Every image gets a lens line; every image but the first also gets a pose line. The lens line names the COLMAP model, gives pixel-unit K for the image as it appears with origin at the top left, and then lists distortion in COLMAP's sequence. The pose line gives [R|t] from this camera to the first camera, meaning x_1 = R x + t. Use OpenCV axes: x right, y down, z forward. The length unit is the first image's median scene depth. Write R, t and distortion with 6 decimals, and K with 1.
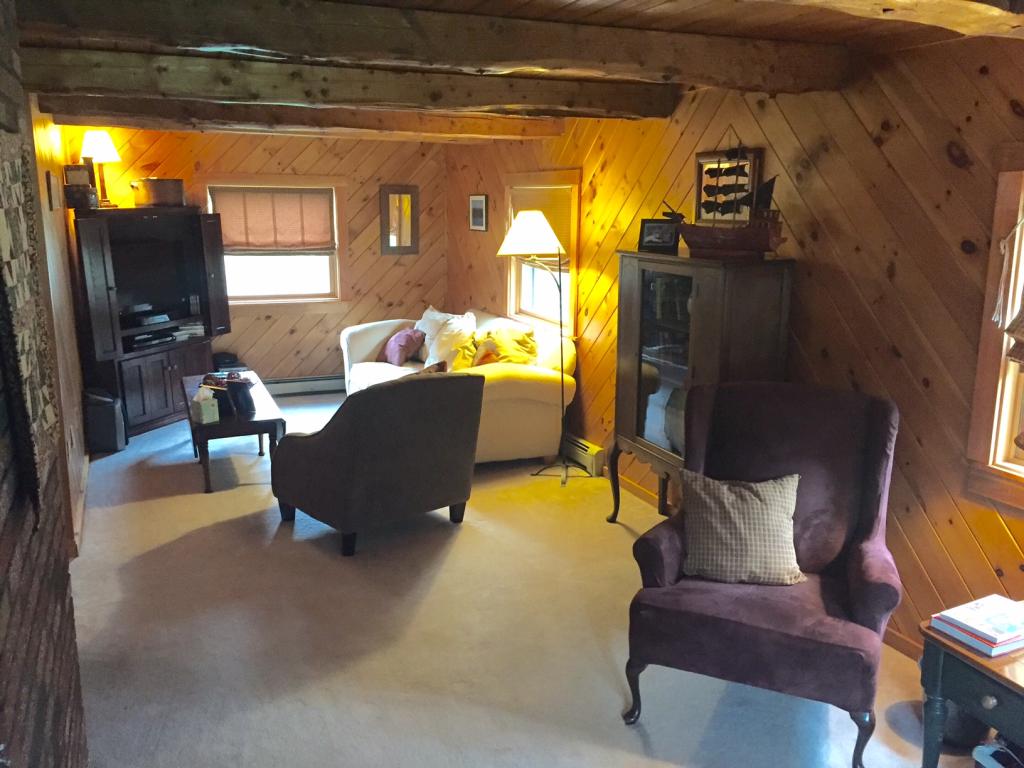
lens RADIAL K [[866.2, 0, 506.0], [0, 866.2, 382.3], [0, 0, 1]] dist [0.081615, -0.107356]
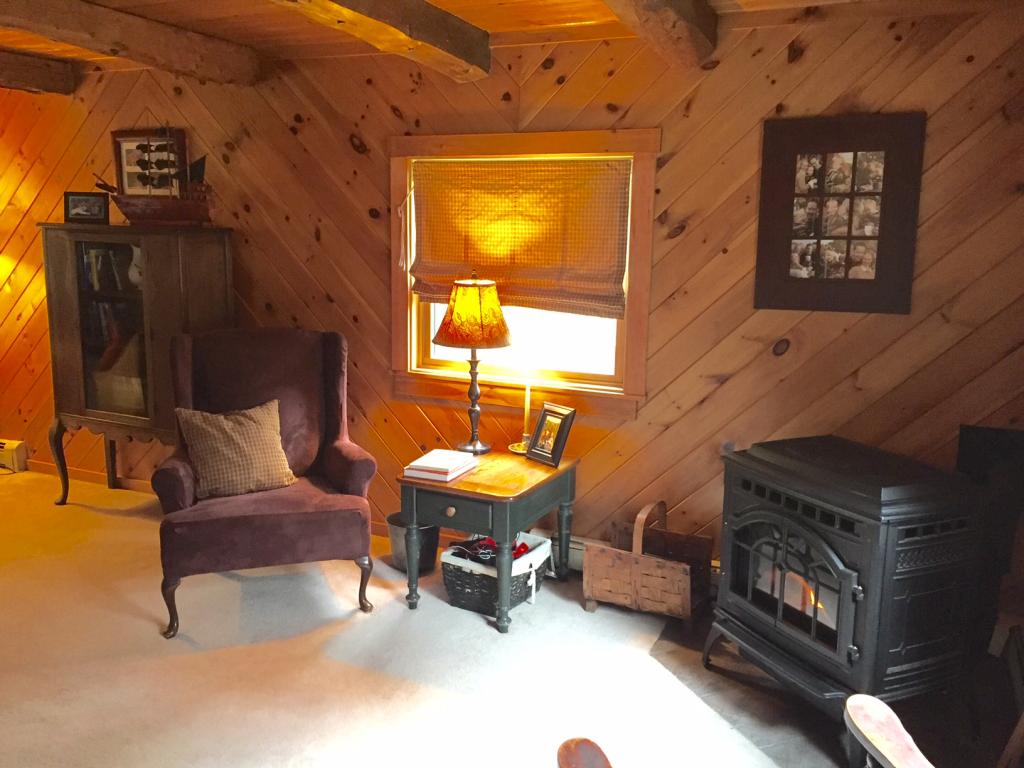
lens RADIAL K [[866.2, 0, 513.4], [0, 866.2, 381.3], [0, 0, 1]] dist [0.081615, -0.107356]
pose [[0.732856, -0.106729, 0.671960, -0.235077], [0.119838, 0.992428, 0.026932, 0.088495], [-0.669746, 0.060789, 0.740098, -0.112325]]
